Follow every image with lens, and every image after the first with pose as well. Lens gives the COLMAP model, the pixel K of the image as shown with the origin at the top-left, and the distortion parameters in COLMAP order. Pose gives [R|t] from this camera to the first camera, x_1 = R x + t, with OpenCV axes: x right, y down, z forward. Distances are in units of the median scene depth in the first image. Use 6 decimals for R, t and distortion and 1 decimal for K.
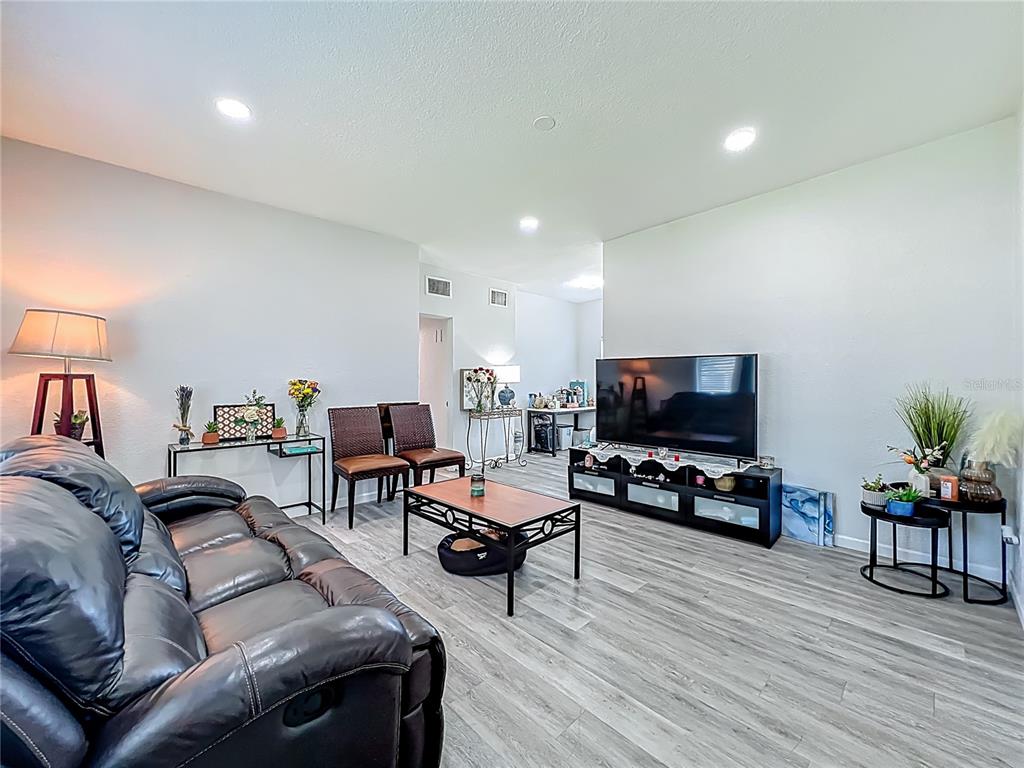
lens RADIAL K [[417.8, 0, 512.4], [0, 417.8, 380.0], [0, 0, 1]] dist [0.001589, 0.001034]
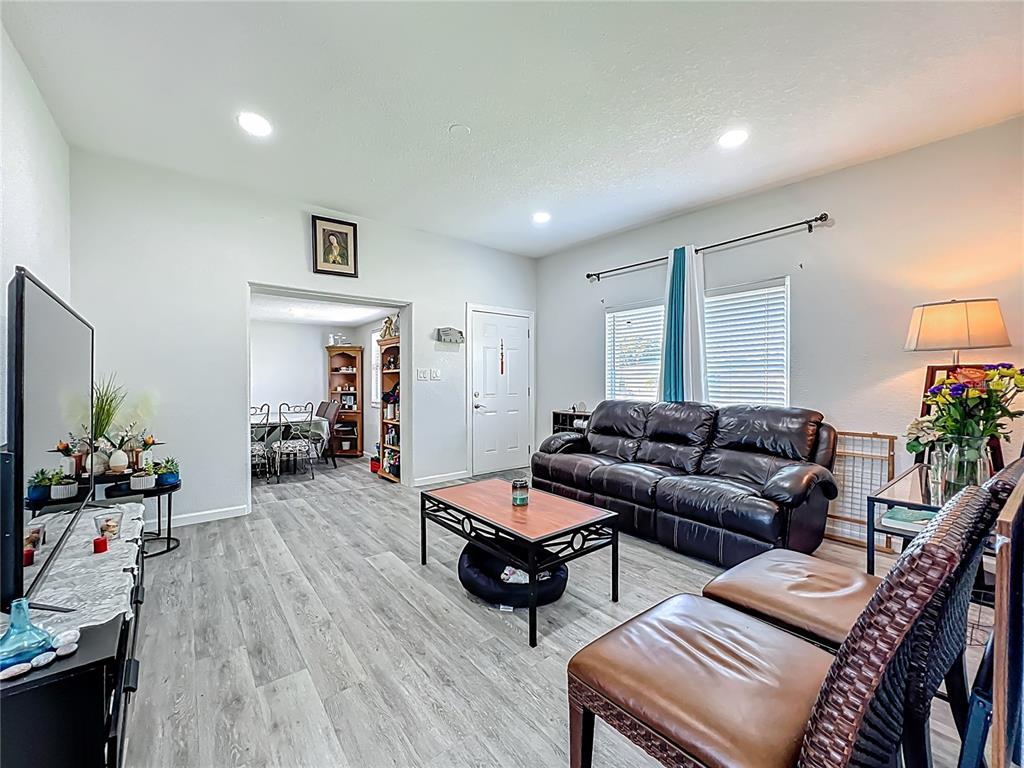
lens RADIAL K [[417.8, 0, 514.2], [0, 417.8, 380.6], [0, 0, 1]] dist [0.001589, 0.001034]
pose [[-0.994755, -0.002022, 0.102266, -0.134803], [-0.001999, 0.999998, 0.000327, 0.018907], [-0.102266, 0.000121, -0.994757, 1.583899]]
